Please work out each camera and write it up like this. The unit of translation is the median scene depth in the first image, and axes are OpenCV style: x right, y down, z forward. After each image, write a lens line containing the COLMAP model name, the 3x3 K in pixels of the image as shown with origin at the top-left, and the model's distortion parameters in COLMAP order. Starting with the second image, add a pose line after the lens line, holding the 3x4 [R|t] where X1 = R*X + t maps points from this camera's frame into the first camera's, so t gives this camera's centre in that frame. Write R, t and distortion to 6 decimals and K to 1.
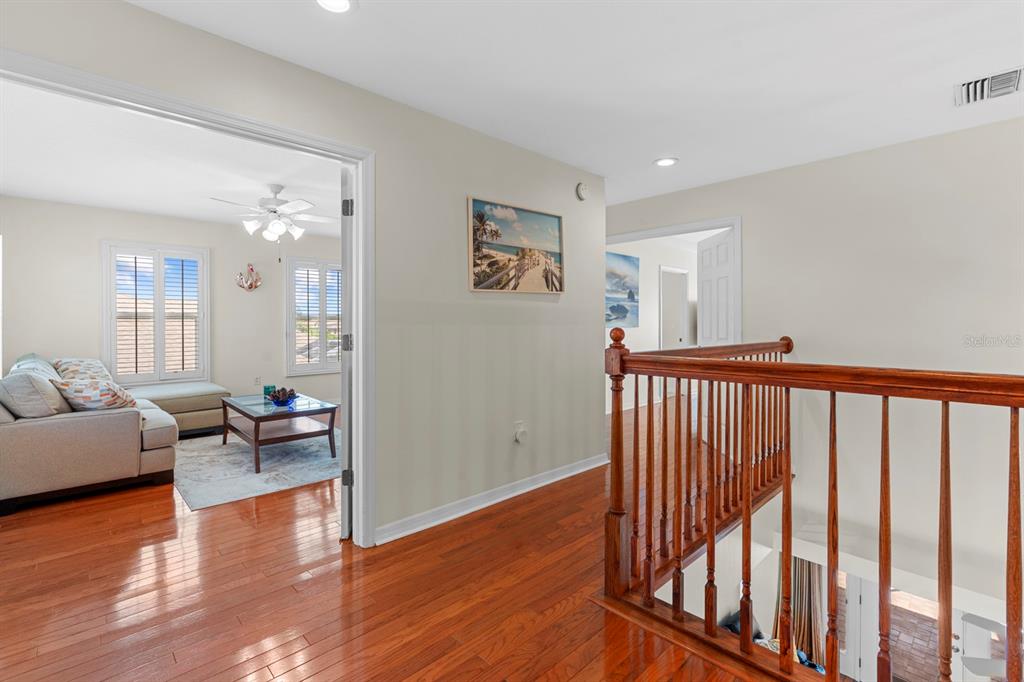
lens RADIAL K [[464.7, 0, 511.3], [0, 464.7, 334.7], [0, 0, 1]] dist [-0.002043, 0.000619]
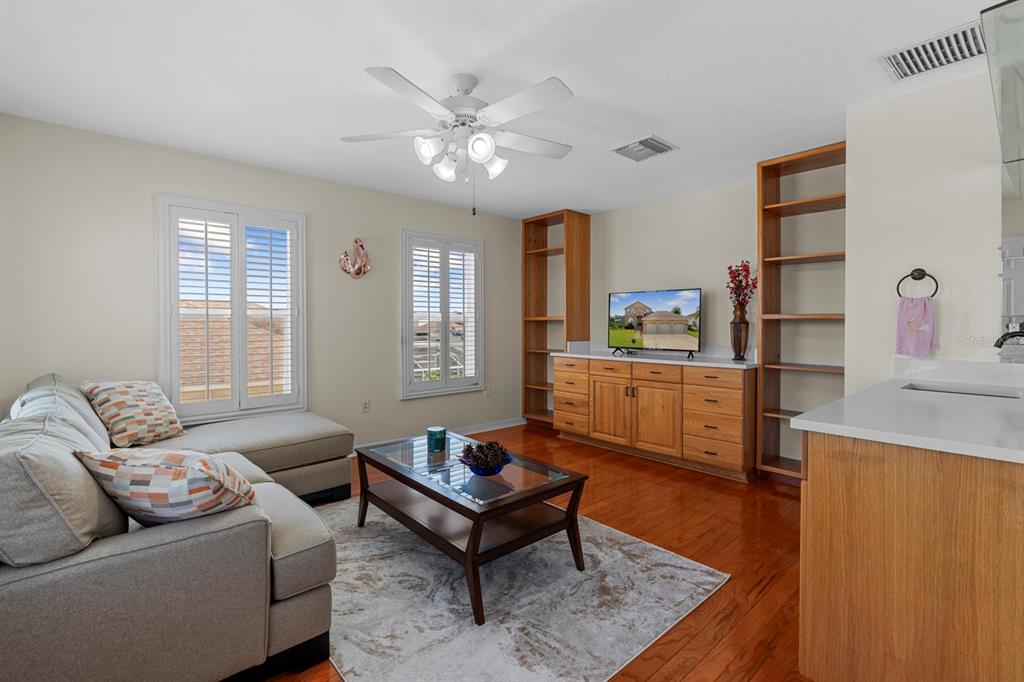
lens RADIAL K [[464.7, 0, 511.0], [0, 464.7, 338.9], [0, 0, 1]] dist [-0.002043, 0.000619]
pose [[0.999215, -0.000582, -0.039607, -0.521760], [0.000796, 0.999985, 0.005376, -0.011037], [0.039603, -0.005403, 0.999201, 0.533495]]
